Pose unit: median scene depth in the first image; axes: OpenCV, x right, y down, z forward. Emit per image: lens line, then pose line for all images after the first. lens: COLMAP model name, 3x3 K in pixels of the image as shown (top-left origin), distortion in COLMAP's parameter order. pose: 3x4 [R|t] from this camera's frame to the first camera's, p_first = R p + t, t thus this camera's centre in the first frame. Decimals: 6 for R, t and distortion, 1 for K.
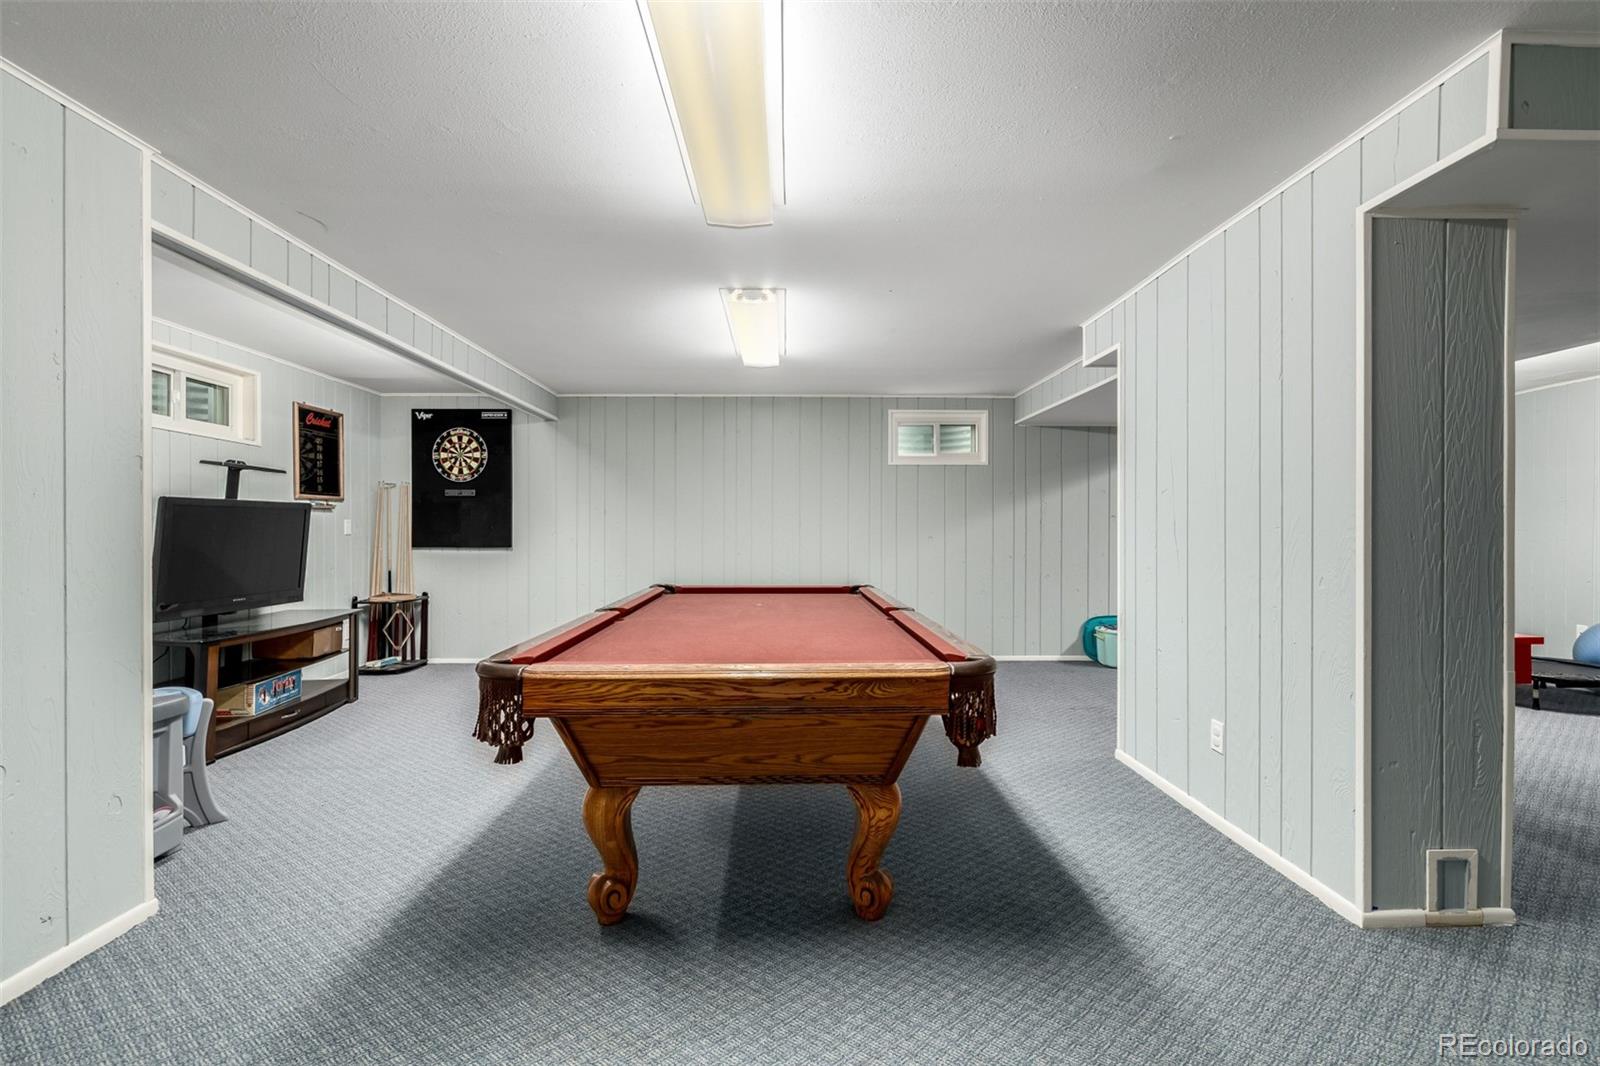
lens RADIAL K [[676.6, 0, 796.6], [0, 676.6, 530.6], [0, 0, 1]] dist [0.005347, 0.000316]
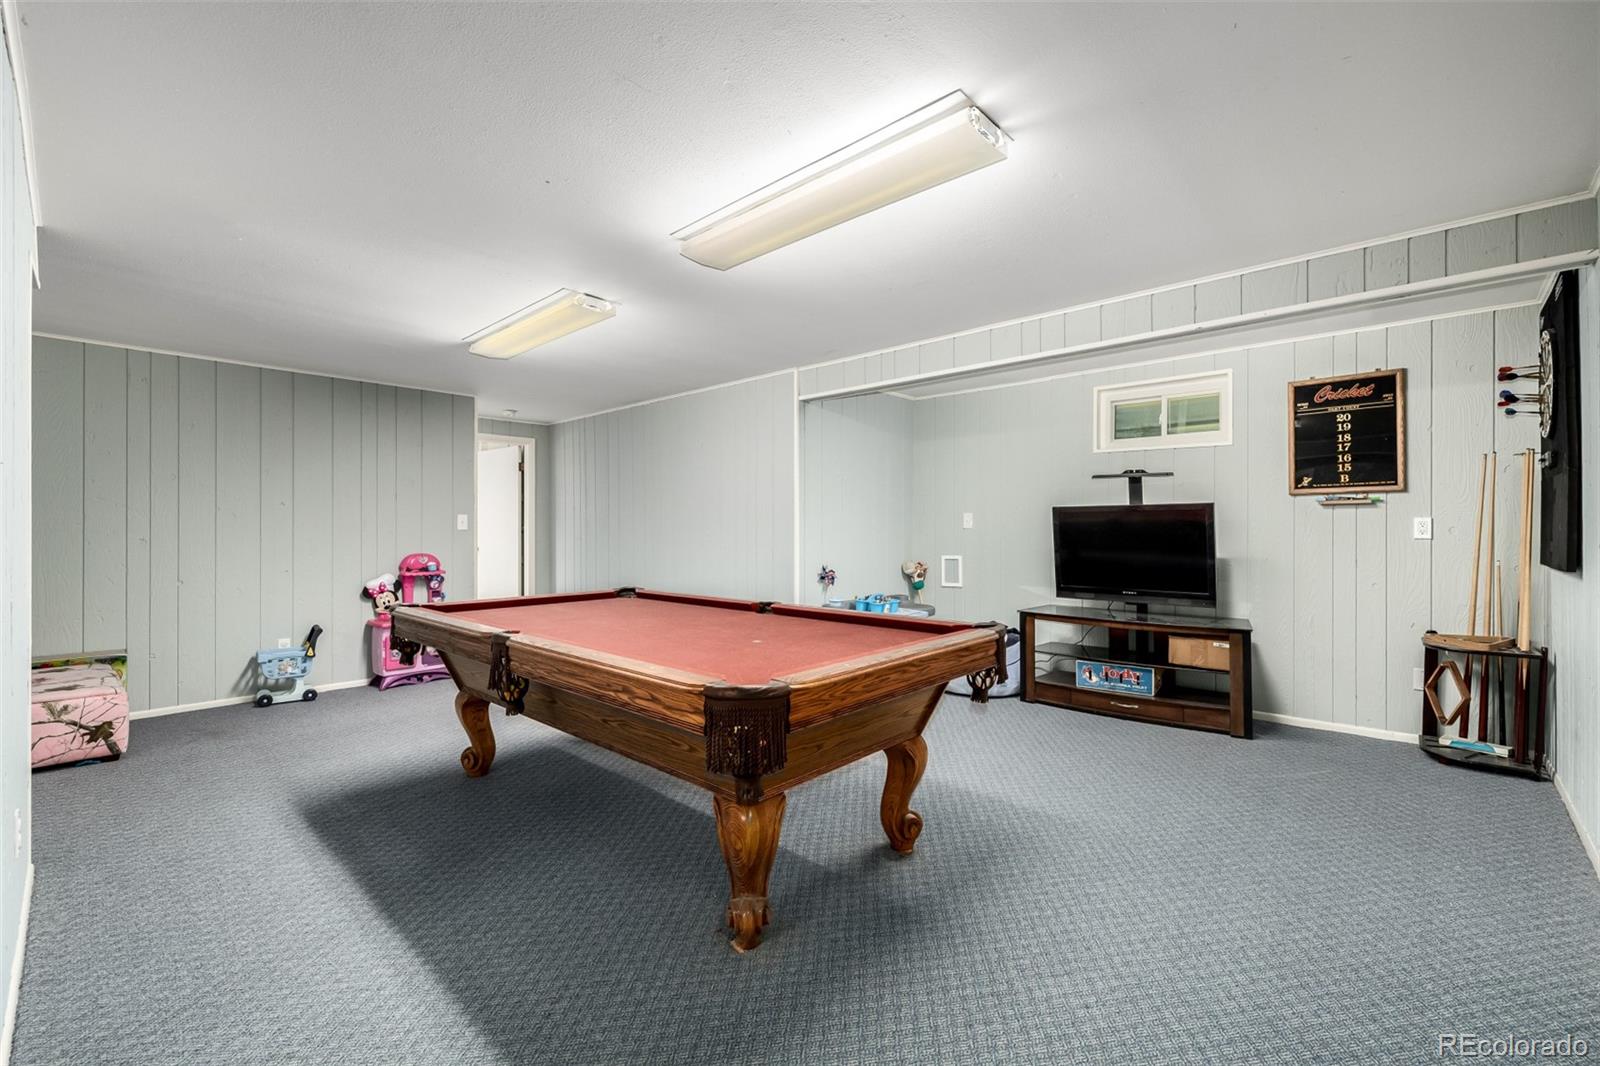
lens RADIAL K [[676.6, 0, 789.9], [0, 676.6, 530.5], [0, 0, 1]] dist [0.005347, 0.000316]
pose [[-0.706431, -0.000632, -0.707782, 0.376643], [-0.003415, 0.999991, 0.002516, -0.003041], [0.707774, 0.004194, -0.706427, 1.385220]]
